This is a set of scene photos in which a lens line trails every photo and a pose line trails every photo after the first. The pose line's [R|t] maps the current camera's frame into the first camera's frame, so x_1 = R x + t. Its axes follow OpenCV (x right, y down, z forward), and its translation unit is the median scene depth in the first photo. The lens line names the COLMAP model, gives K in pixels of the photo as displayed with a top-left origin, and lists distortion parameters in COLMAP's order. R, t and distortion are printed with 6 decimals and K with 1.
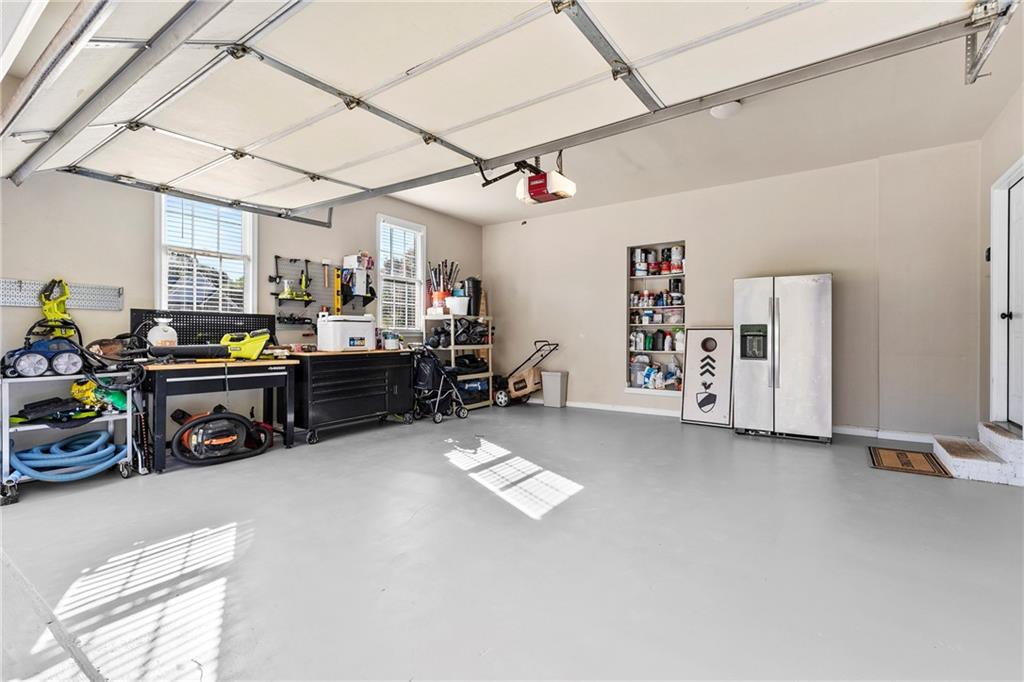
lens RADIAL K [[462.5, 0, 519.9], [0, 462.5, 337.9], [0, 0, 1]] dist [0.007323, -0.000884]
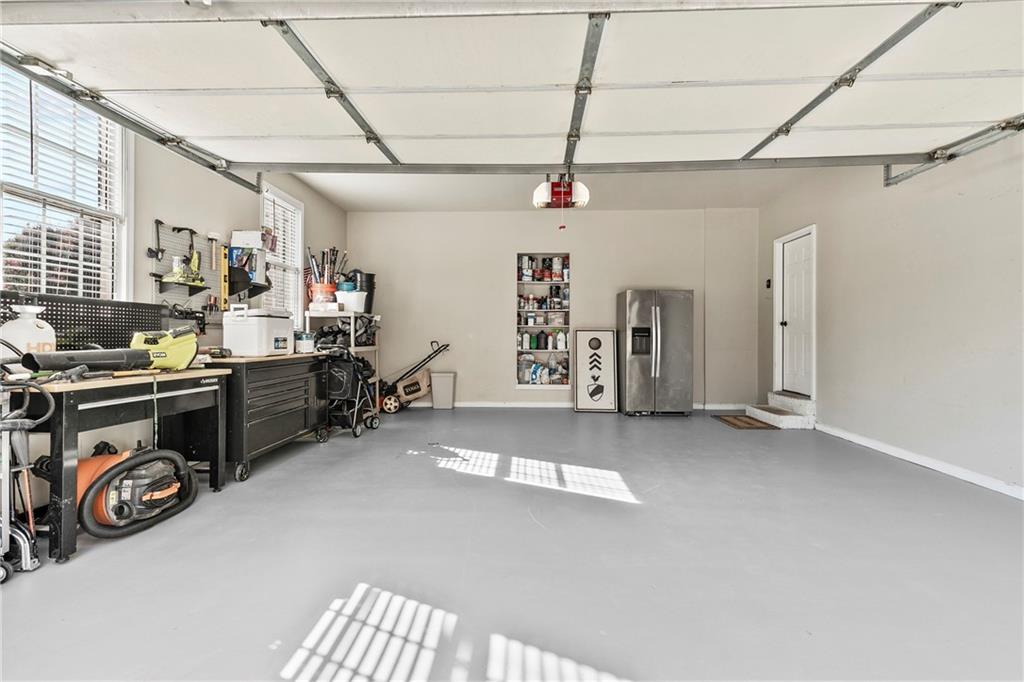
lens RADIAL K [[462.5, 0, 518.3], [0, 462.5, 336.8], [0, 0, 1]] dist [0.007323, -0.000884]
pose [[0.843653, 0.000521, 0.536889, -0.438443], [0.001360, 0.999994, -0.003108, 0.000347], [-0.536888, 0.003352, 0.843647, 0.123609]]
